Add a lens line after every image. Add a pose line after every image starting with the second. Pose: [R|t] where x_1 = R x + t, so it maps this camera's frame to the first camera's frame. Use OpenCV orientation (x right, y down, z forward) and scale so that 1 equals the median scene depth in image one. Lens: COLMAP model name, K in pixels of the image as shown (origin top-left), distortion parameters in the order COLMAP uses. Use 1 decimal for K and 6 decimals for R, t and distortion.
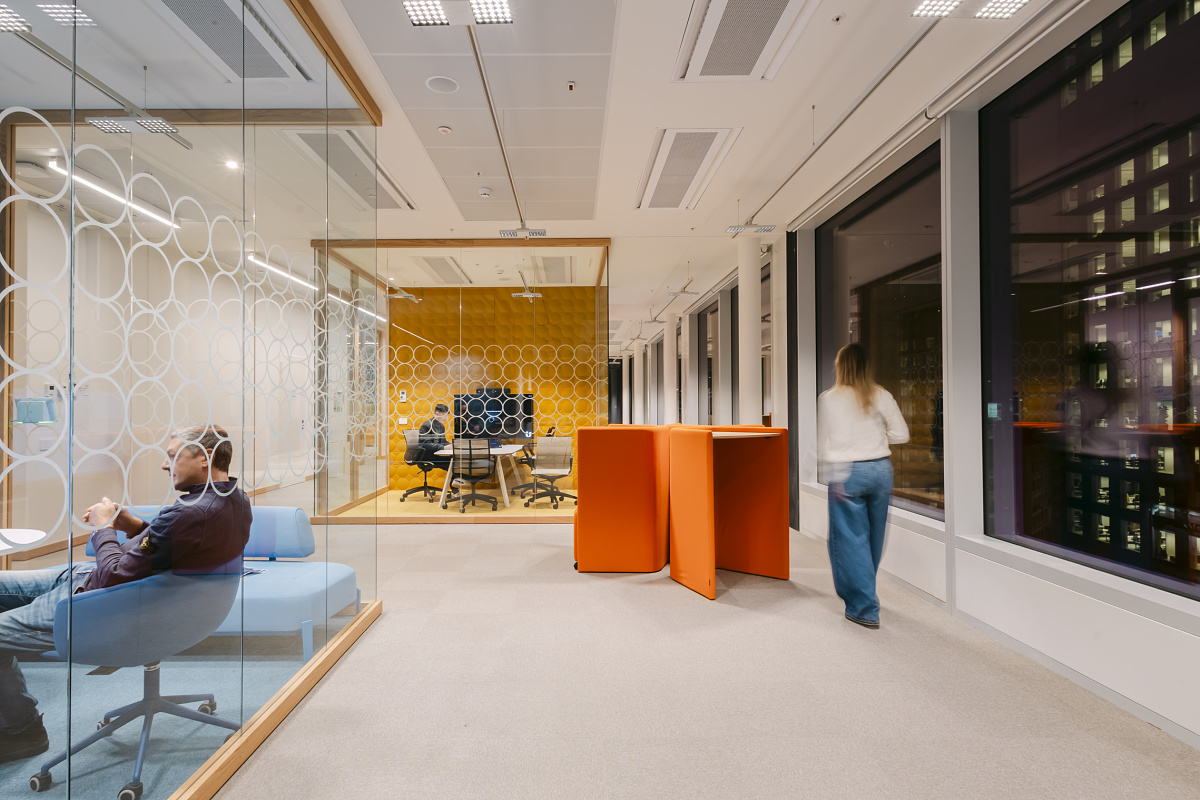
lens RADIAL K [[615.7, 0, 598.2], [0, 615.7, 398.1], [0, 0, 1]] dist [0.005709, 0.000636]
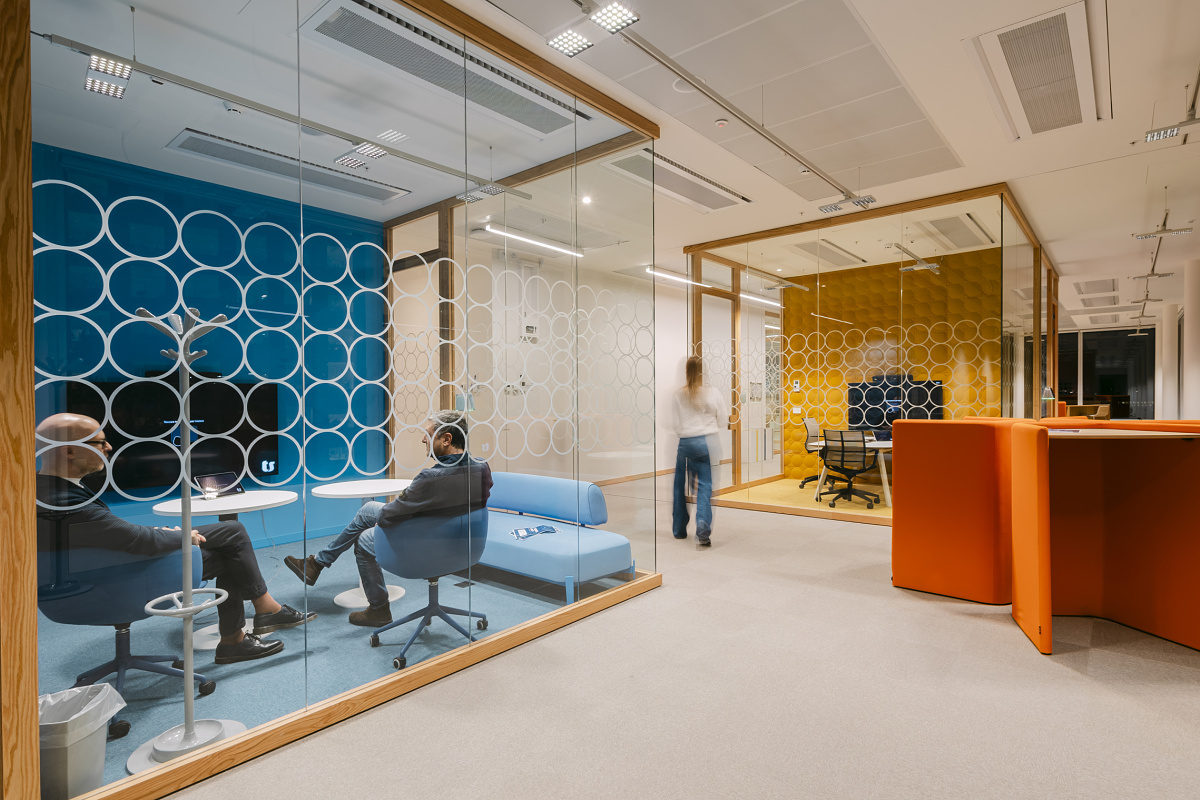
lens RADIAL K [[615.7, 0, 602.5], [0, 615.7, 405.3], [0, 0, 1]] dist [0.005709, 0.000636]
pose [[0.766188, 0.002080, -0.642613, 0.134635], [0.017071, 0.999576, 0.023589, -0.000392], [0.642390, -0.029044, 0.765828, 0.048461]]
